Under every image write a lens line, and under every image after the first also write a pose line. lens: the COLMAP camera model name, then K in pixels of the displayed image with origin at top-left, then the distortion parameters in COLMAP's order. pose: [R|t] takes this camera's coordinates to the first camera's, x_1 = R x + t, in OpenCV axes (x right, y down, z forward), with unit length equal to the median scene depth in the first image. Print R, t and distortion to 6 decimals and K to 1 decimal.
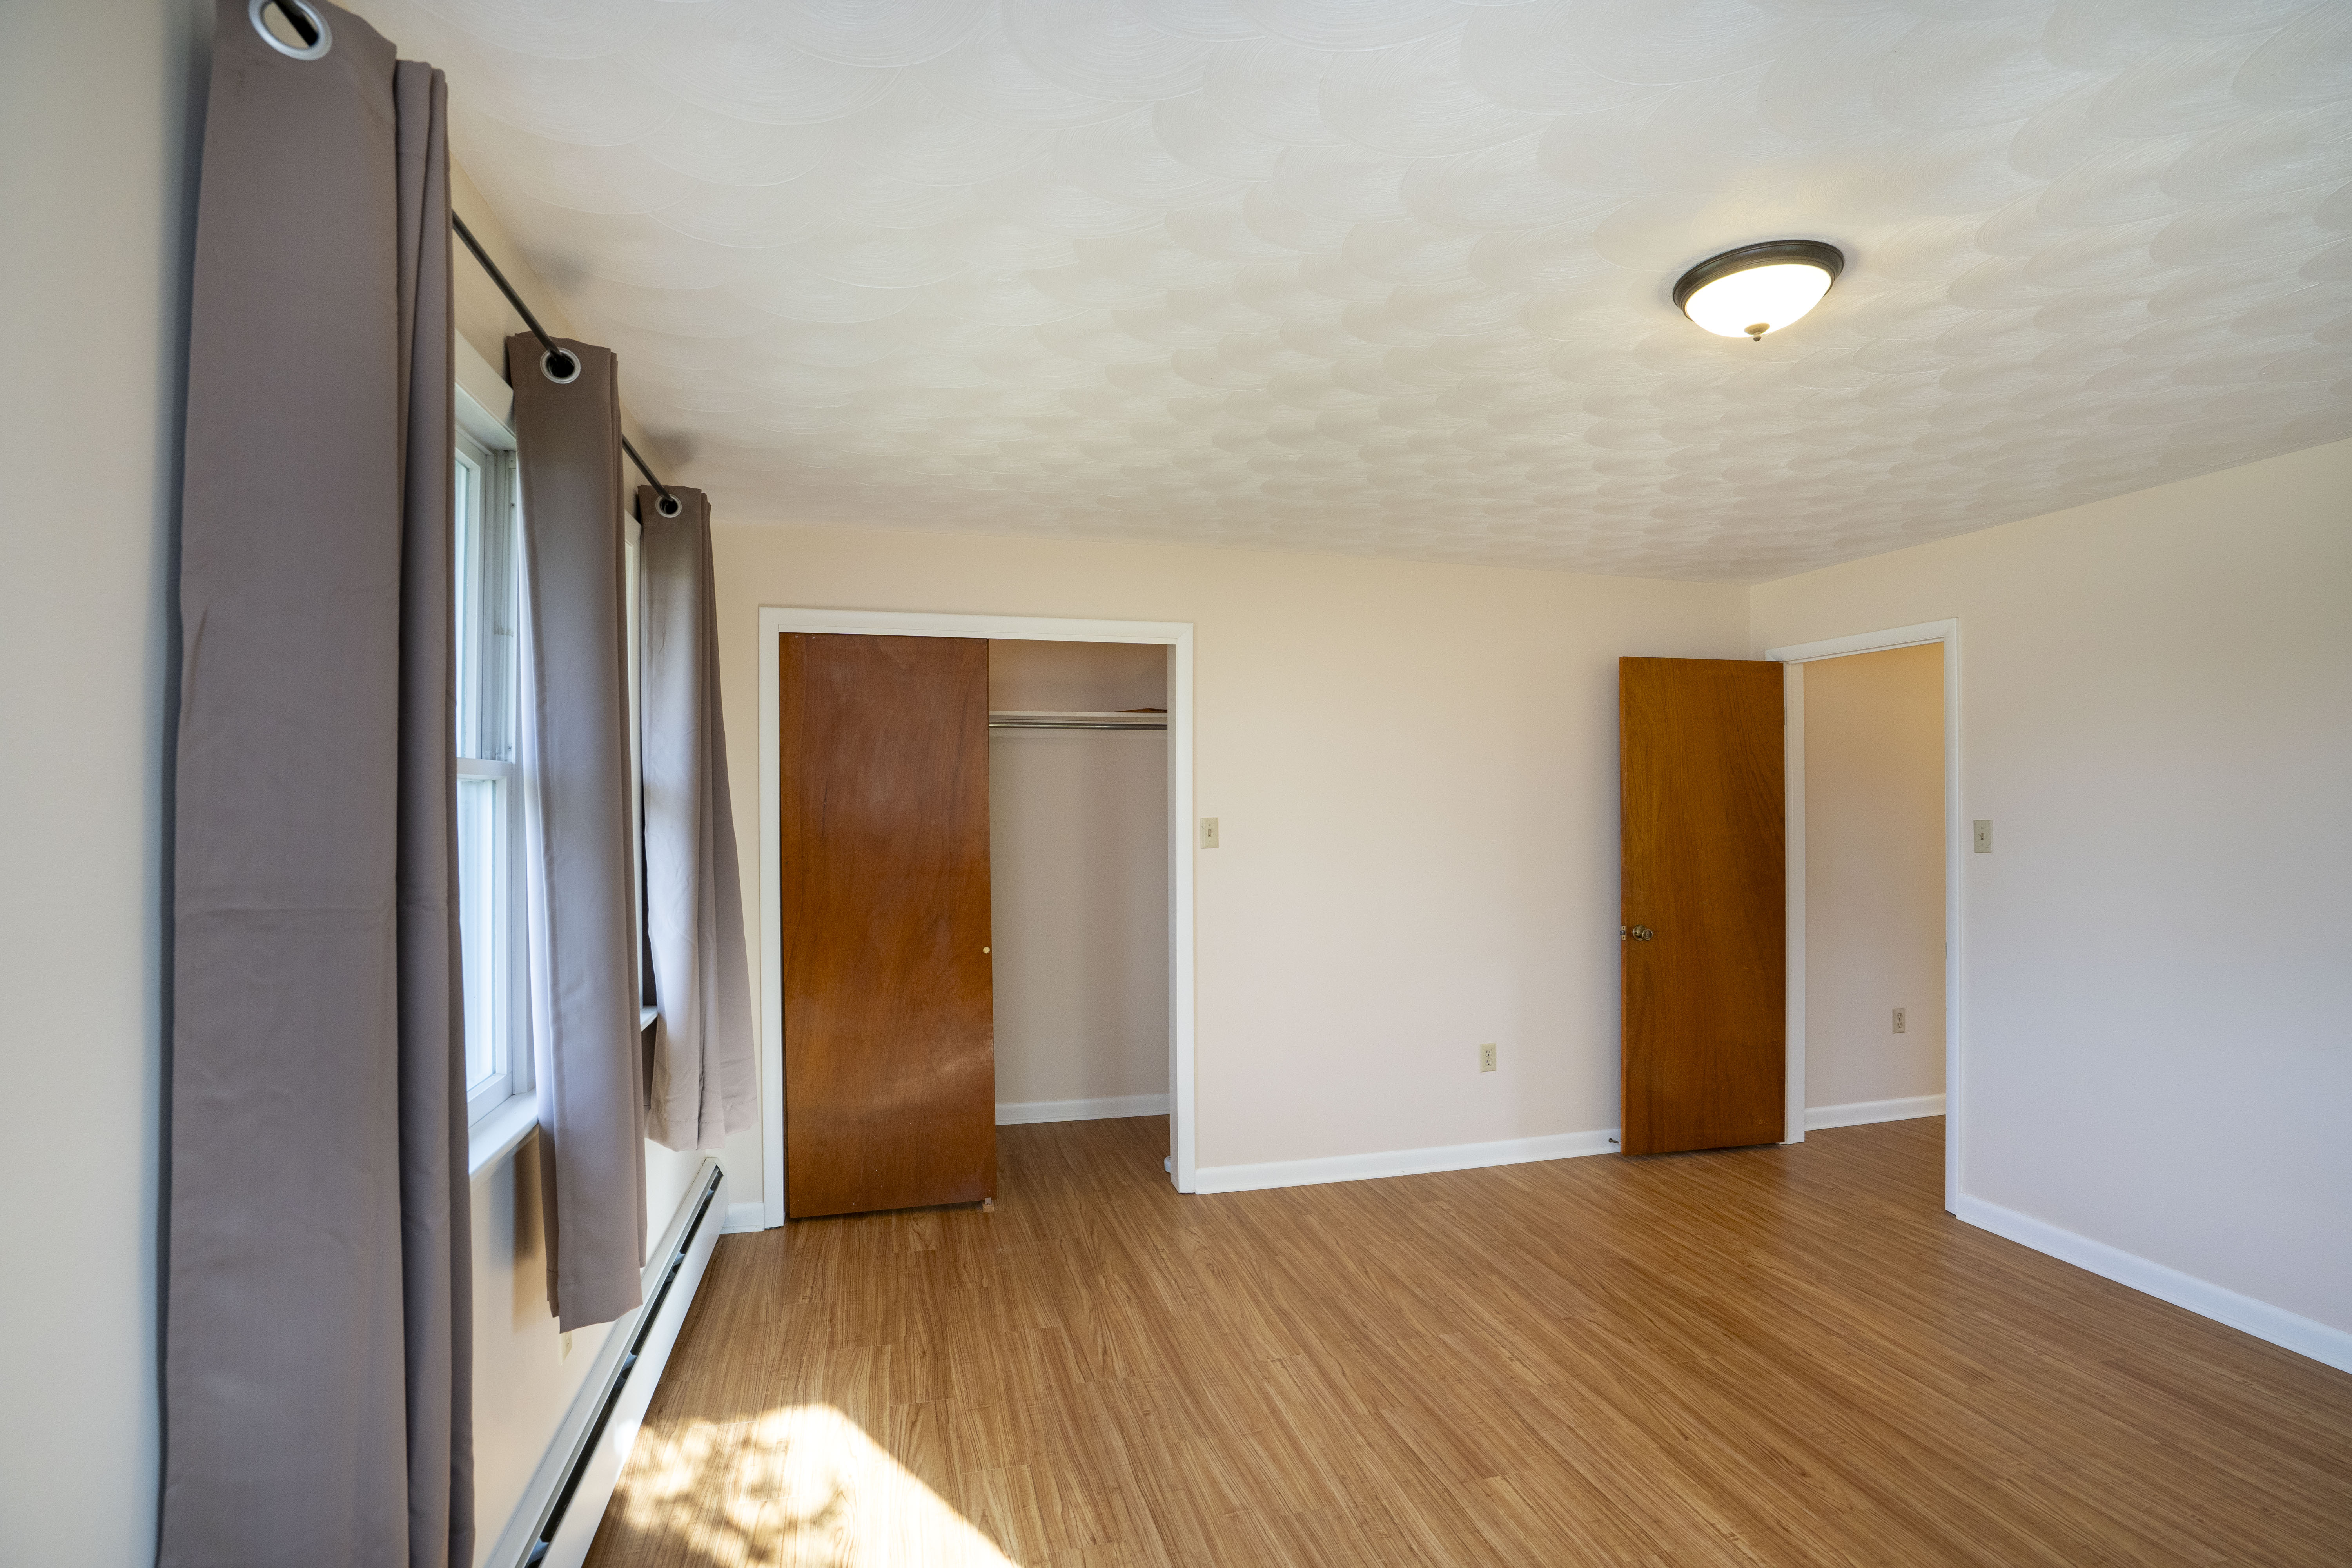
lens RADIAL K [[1089.1, 0, 1184.8], [0, 1089.1, 785.8], [0, 0, 1]] dist [-0.058107, 0.021086]
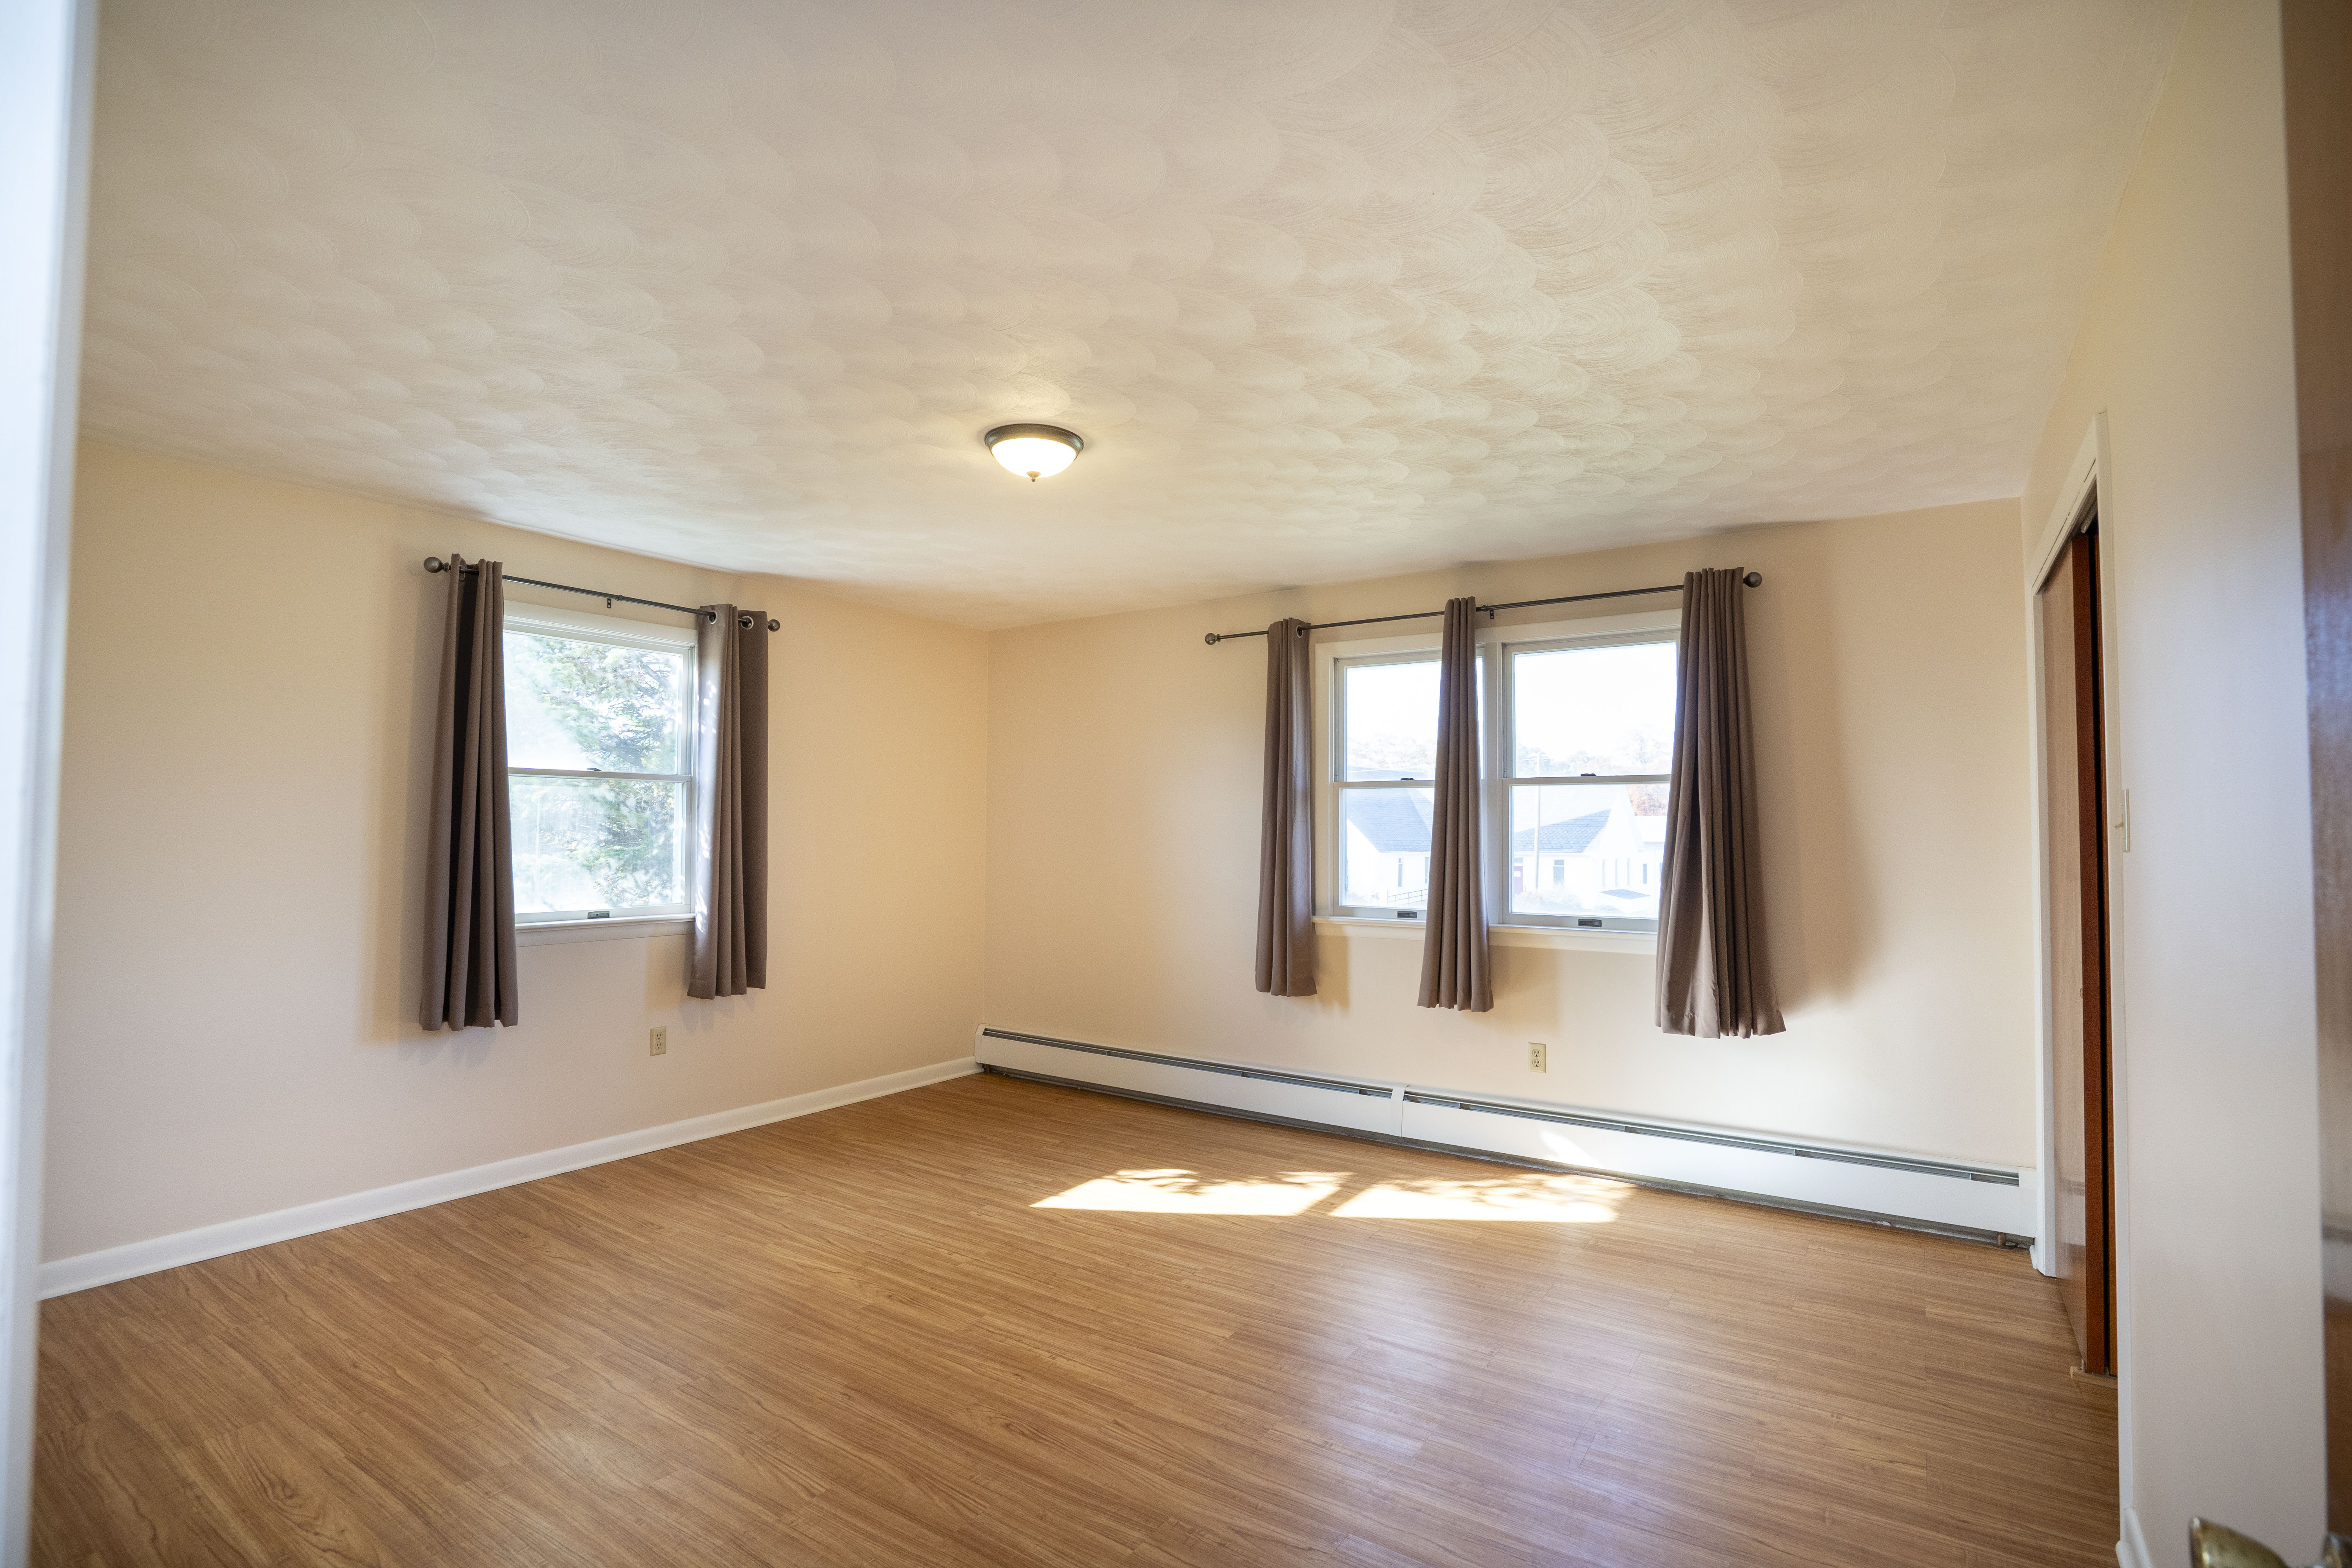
lens RADIAL K [[1089.1, 0, 1175.9], [0, 1089.1, 782.3], [0, 0, 1]] dist [-0.058107, 0.021086]
pose [[-0.757306, -0.031679, -0.652292, 0.874289], [0.006255, 0.998425, -0.055752, 0.065157], [0.653031, -0.046302, -0.755915, 1.446690]]
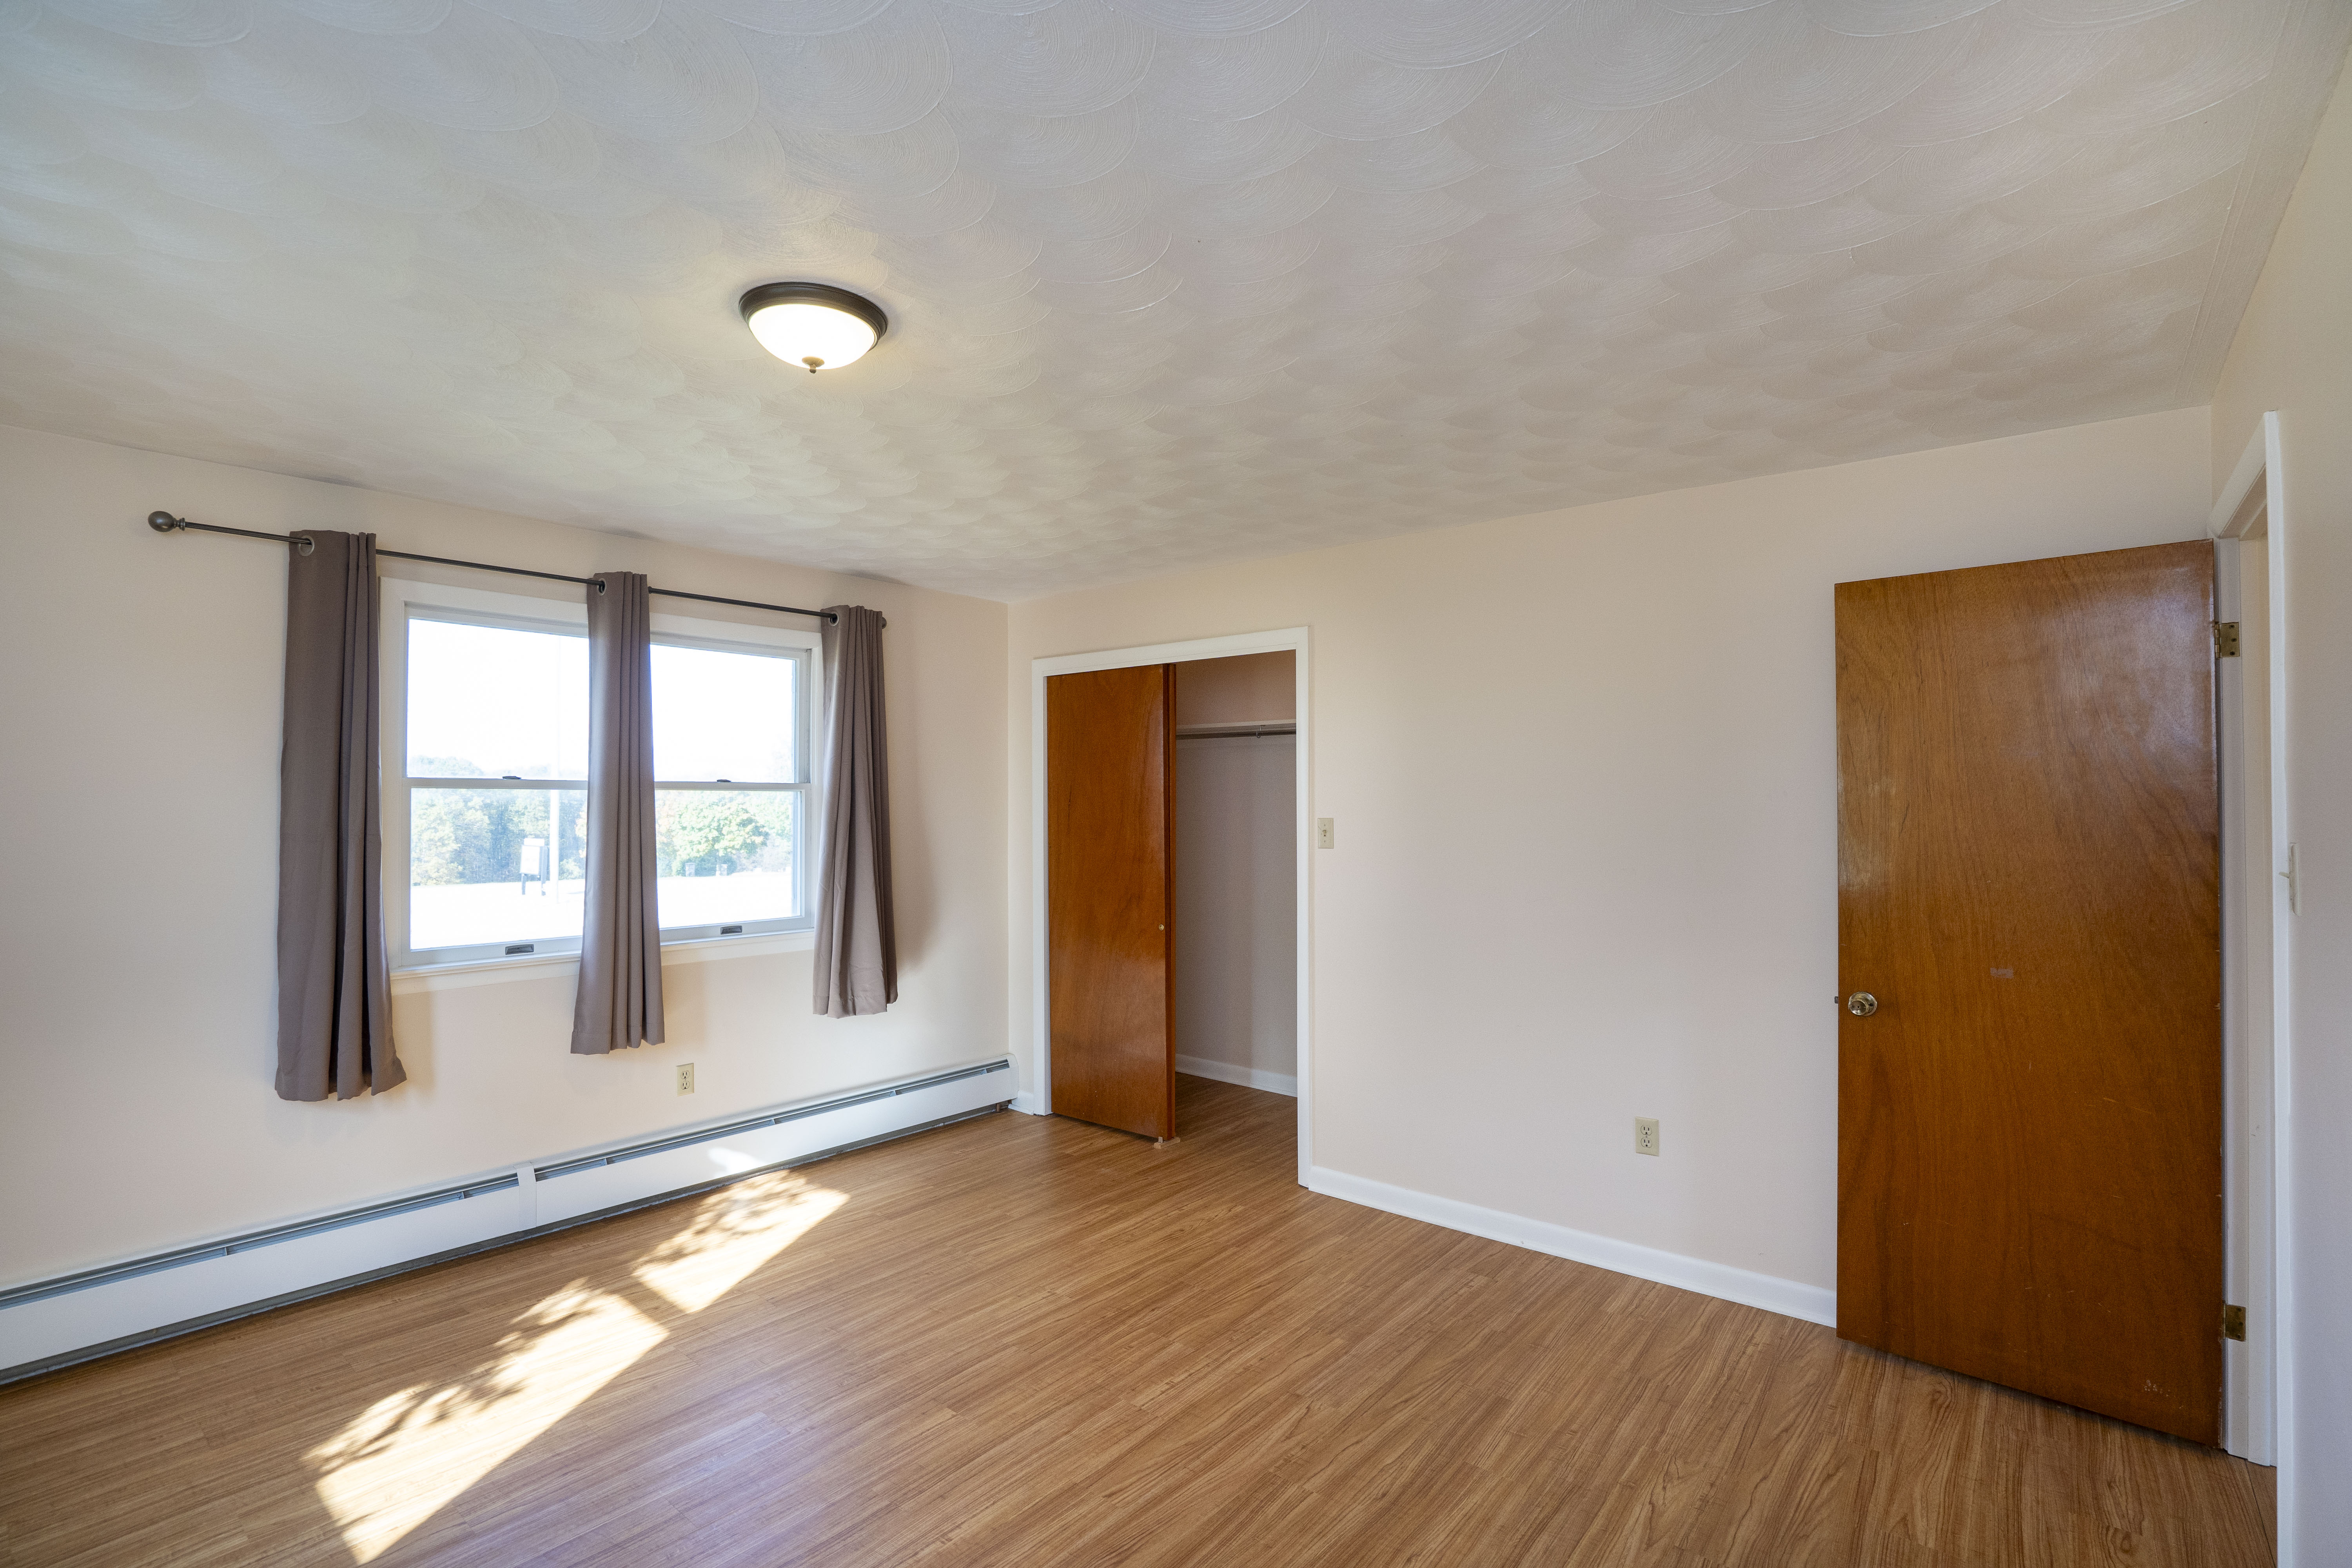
lens RADIAL K [[1089.1, 0, 1165.1], [0, 1089.1, 801.1], [0, 0, 1]] dist [-0.058107, 0.021086]
pose [[0.573025, -0.002602, -0.819534, 1.008528], [0.015070, 0.999859, 0.007362, 0.005619], [0.819399, -0.016569, 0.572983, 0.416301]]
